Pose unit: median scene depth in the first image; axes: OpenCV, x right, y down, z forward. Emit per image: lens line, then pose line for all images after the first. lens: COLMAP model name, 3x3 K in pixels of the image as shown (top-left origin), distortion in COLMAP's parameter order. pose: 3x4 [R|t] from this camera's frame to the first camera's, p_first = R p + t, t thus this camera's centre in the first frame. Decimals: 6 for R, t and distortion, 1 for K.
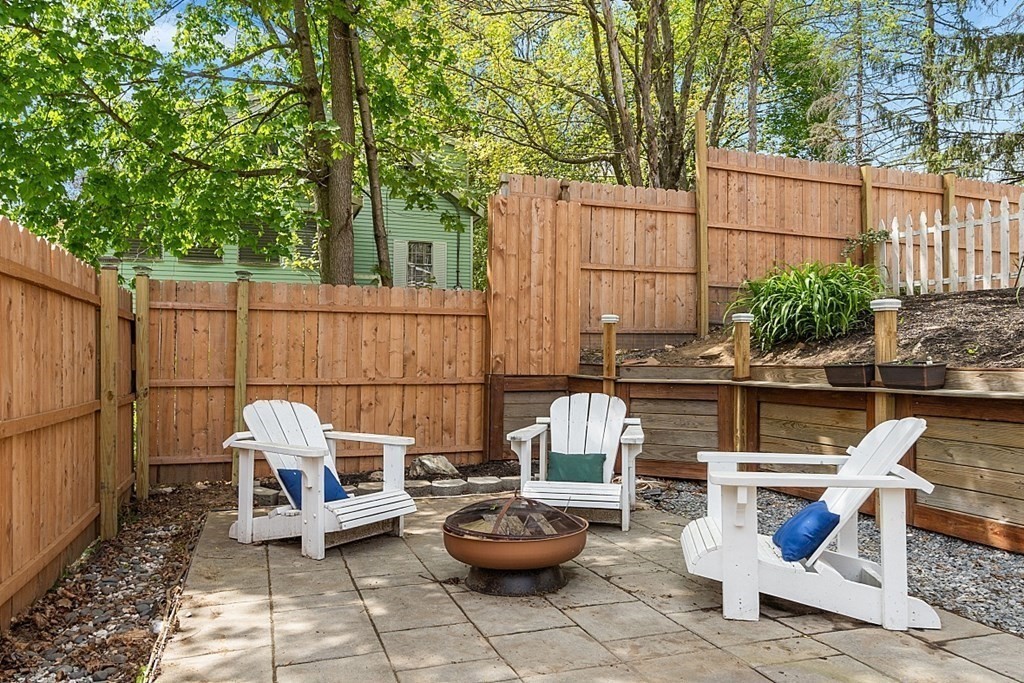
lens RADIAL K [[725.3, 0, 512.0], [0, 725.3, 341.5], [0, 0, 1]] dist [-0.006052, -0.001085]
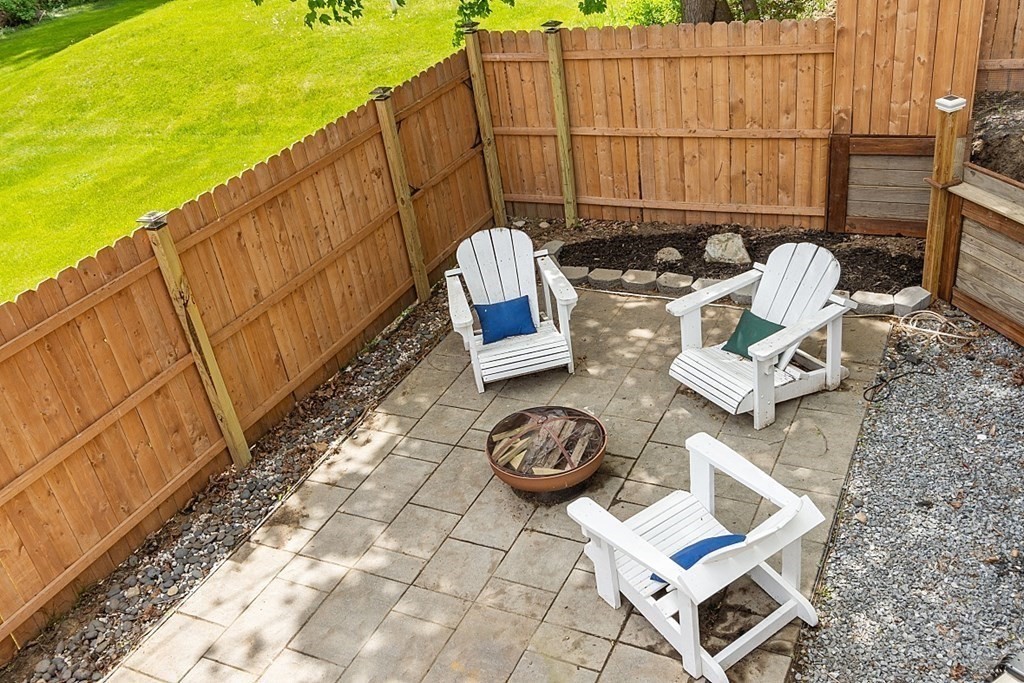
lens RADIAL K [[938.5, 0, 532.5], [0, 938.5, 341.4], [0, 0, 1]] dist [0.006762, 0.001652]
pose [[0.708663, 0.274382, -0.650009, 0.481947], [0.145151, 0.844879, 0.514889, -0.348264], [0.690455, -0.459232, 0.558907, 0.096703]]
